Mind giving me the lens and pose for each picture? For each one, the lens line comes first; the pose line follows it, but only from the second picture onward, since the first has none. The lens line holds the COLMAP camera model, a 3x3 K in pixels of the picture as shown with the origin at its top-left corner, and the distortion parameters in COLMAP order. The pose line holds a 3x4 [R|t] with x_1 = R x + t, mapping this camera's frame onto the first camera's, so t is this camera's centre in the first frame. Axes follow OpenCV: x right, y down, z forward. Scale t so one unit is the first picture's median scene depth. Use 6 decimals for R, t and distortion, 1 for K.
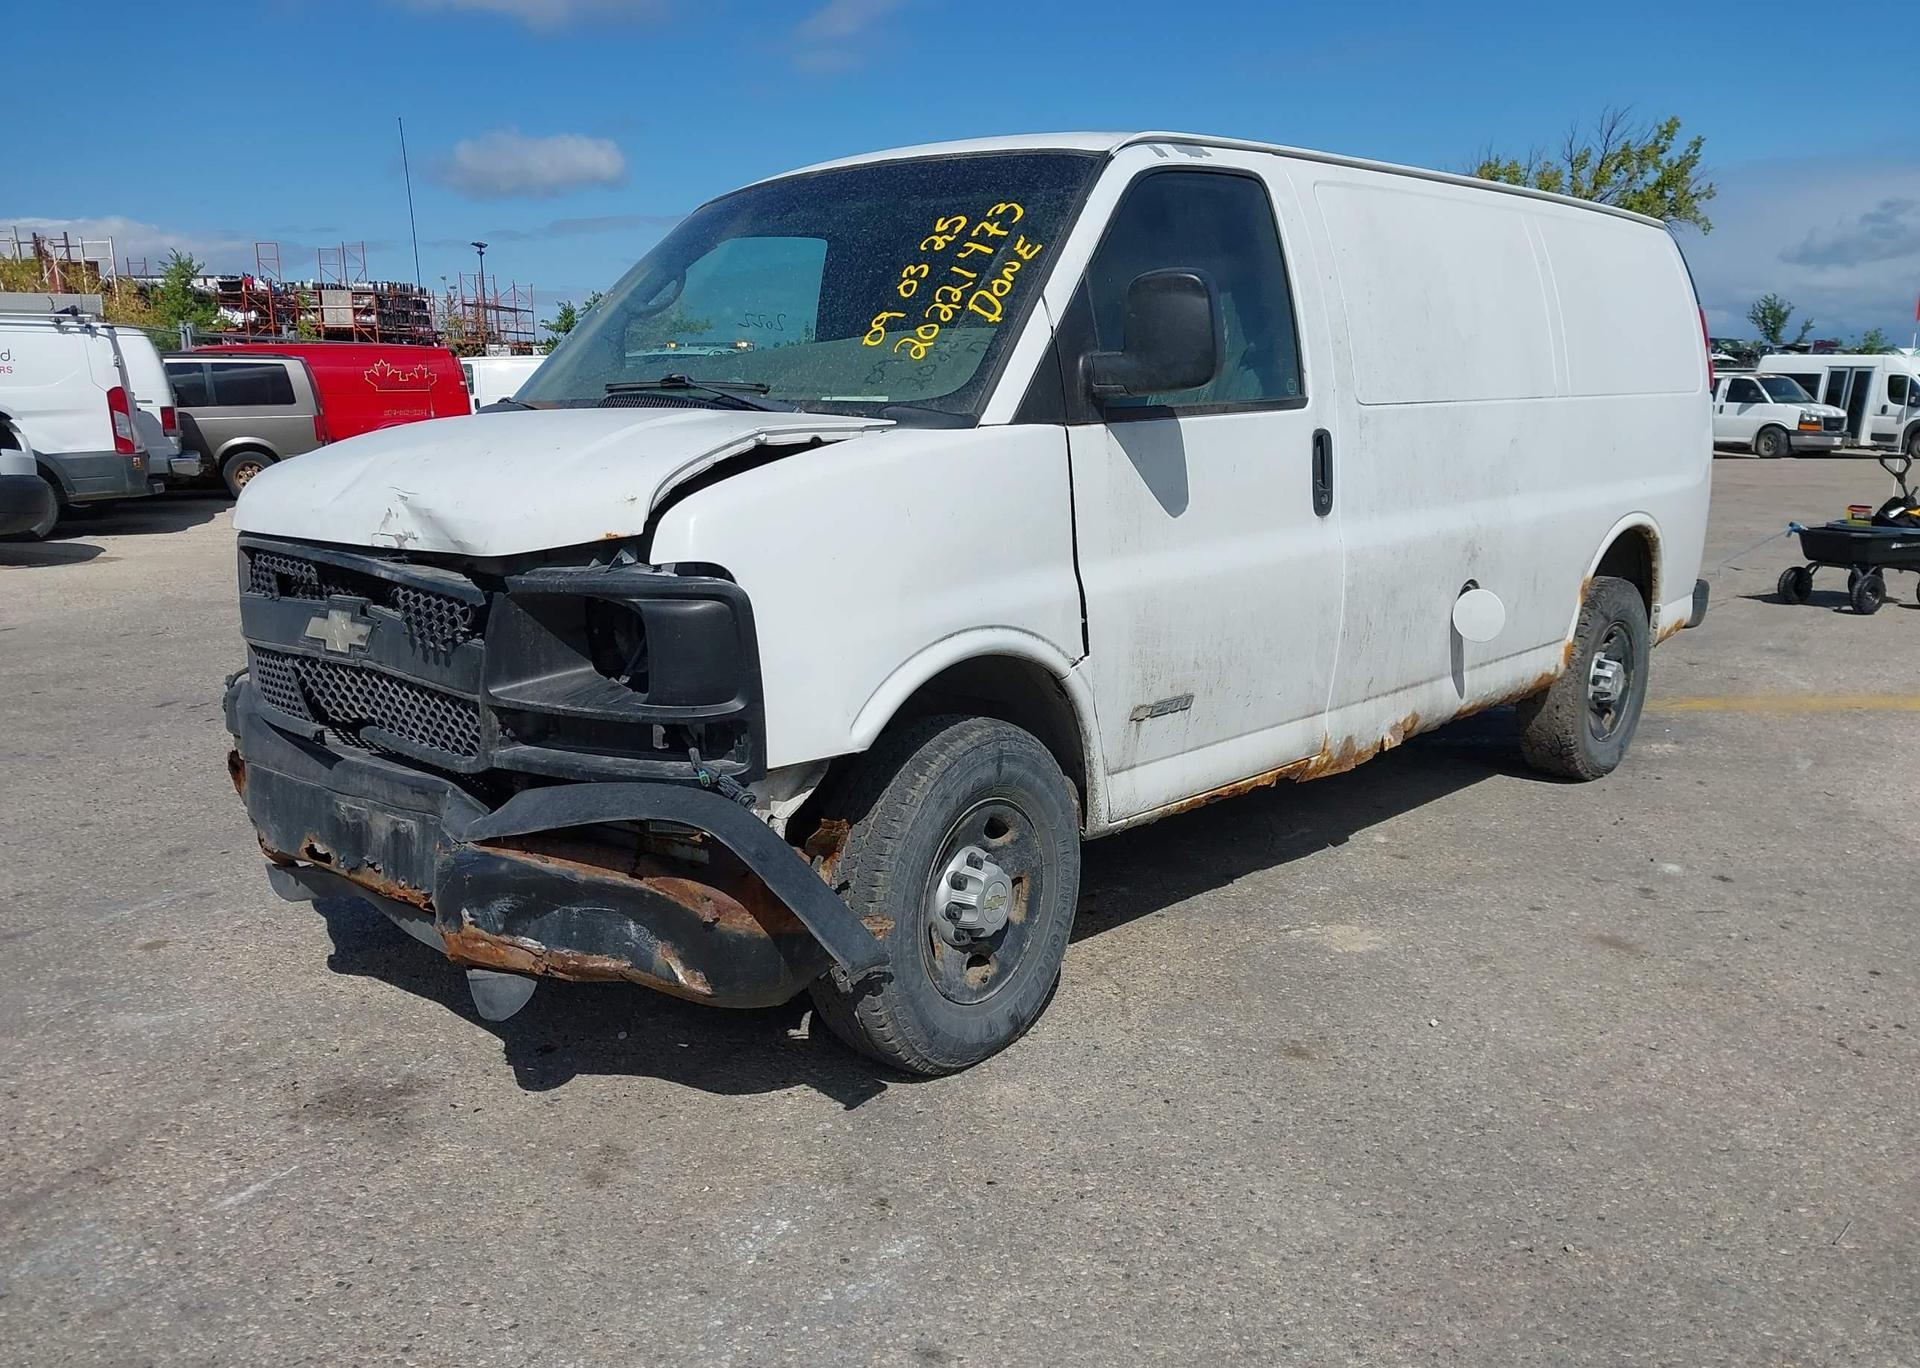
lens RADIAL K [[1527.7, 0, 947.8], [0, 1527.7, 715.1], [0, 0, 1]] dist [0.045543, -0.076844]
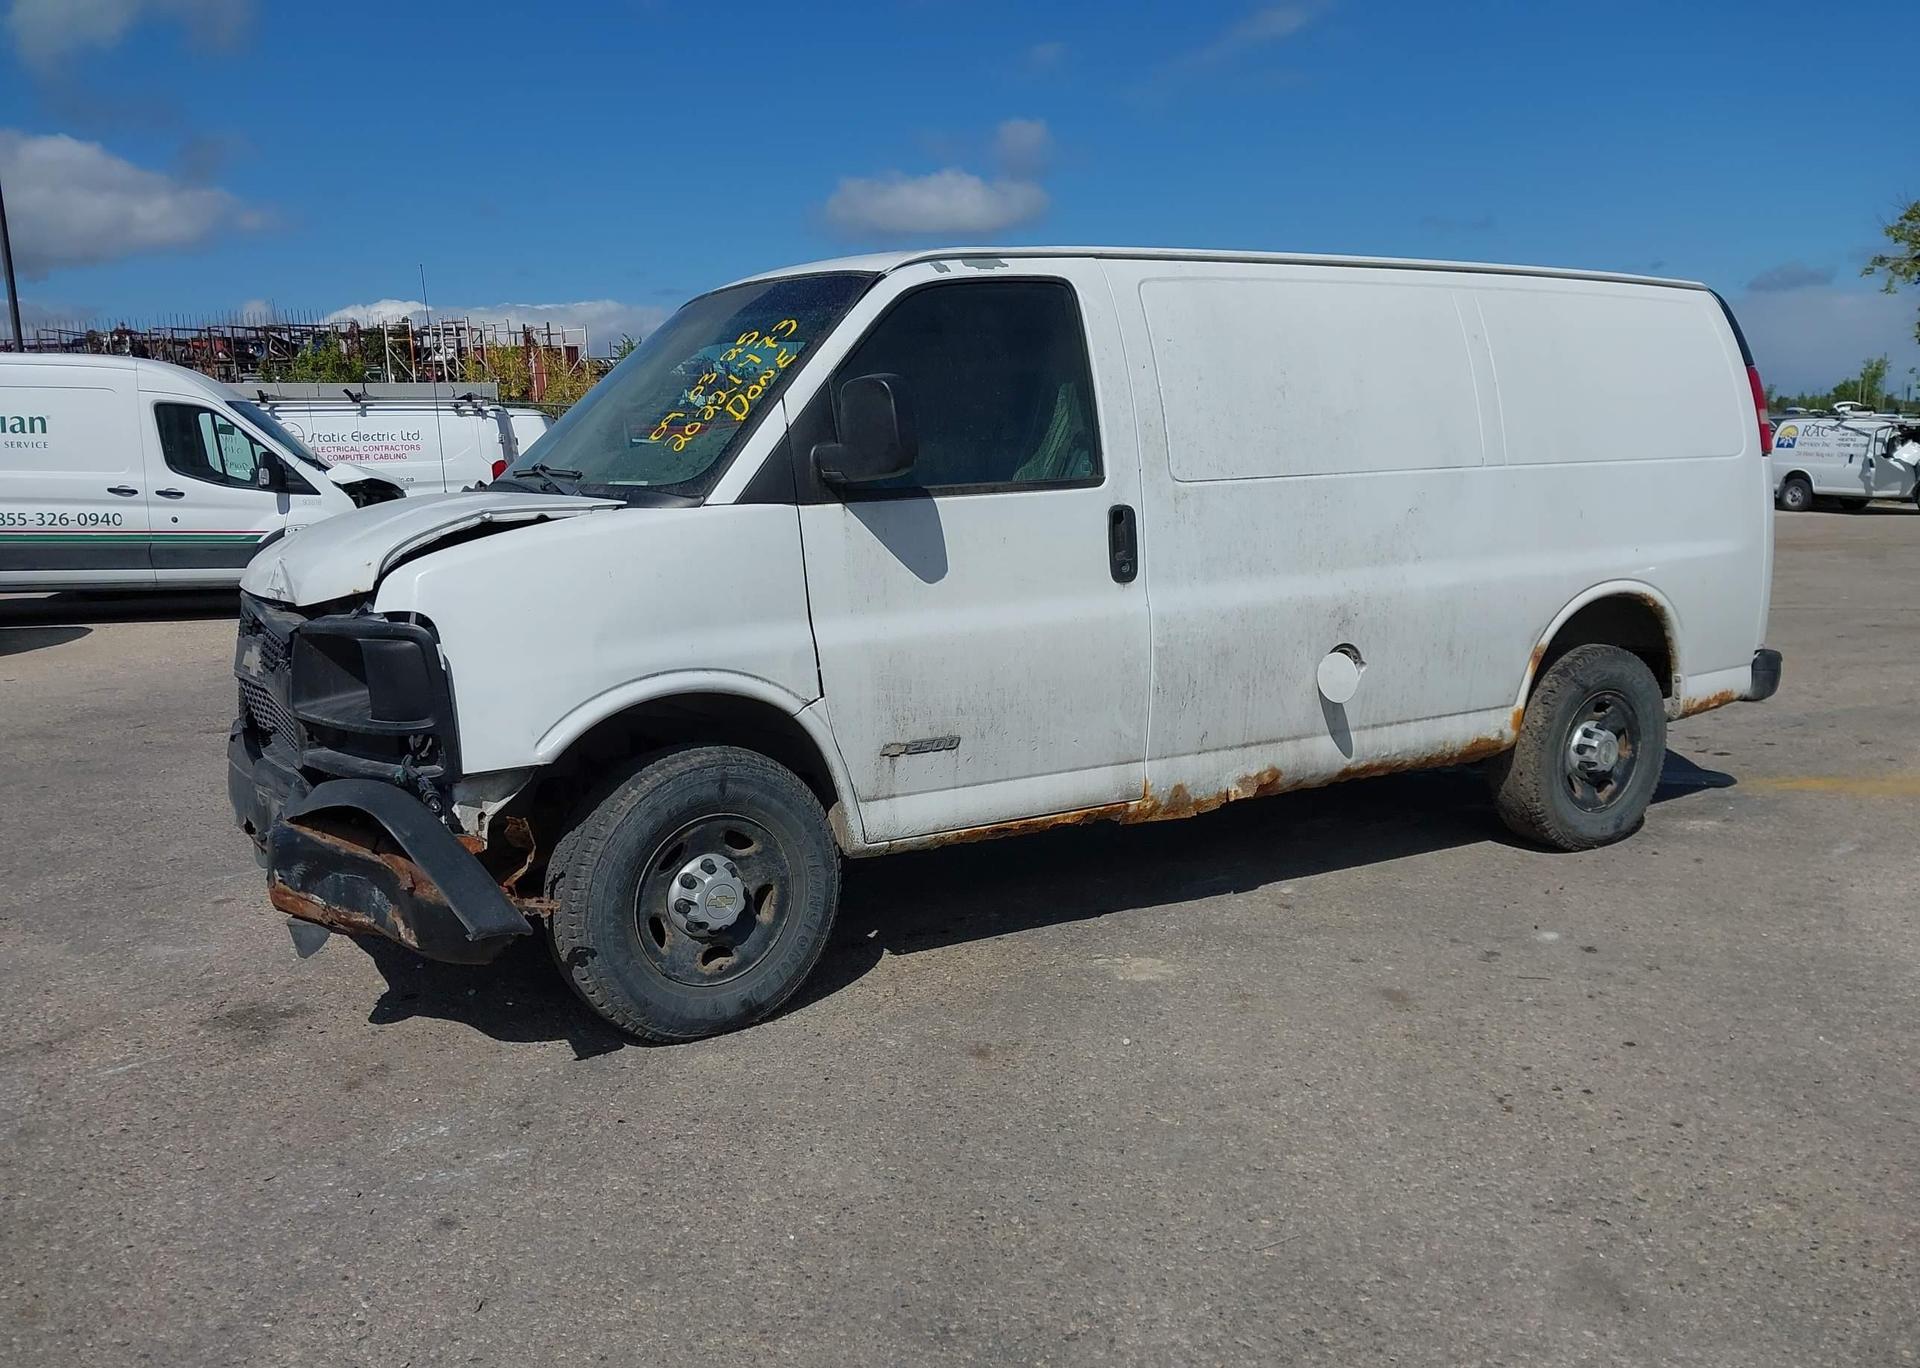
lens RADIAL K [[1527.7, 0, 934.5], [0, 1527.7, 704.4], [0, 0, 1]] dist [0.045543, -0.076844]
pose [[0.958568, 0.032348, -0.283022, 0.519355], [-0.044438, 0.998349, -0.036401, 0.004991], [0.281378, 0.047470, 0.958422, -0.104423]]
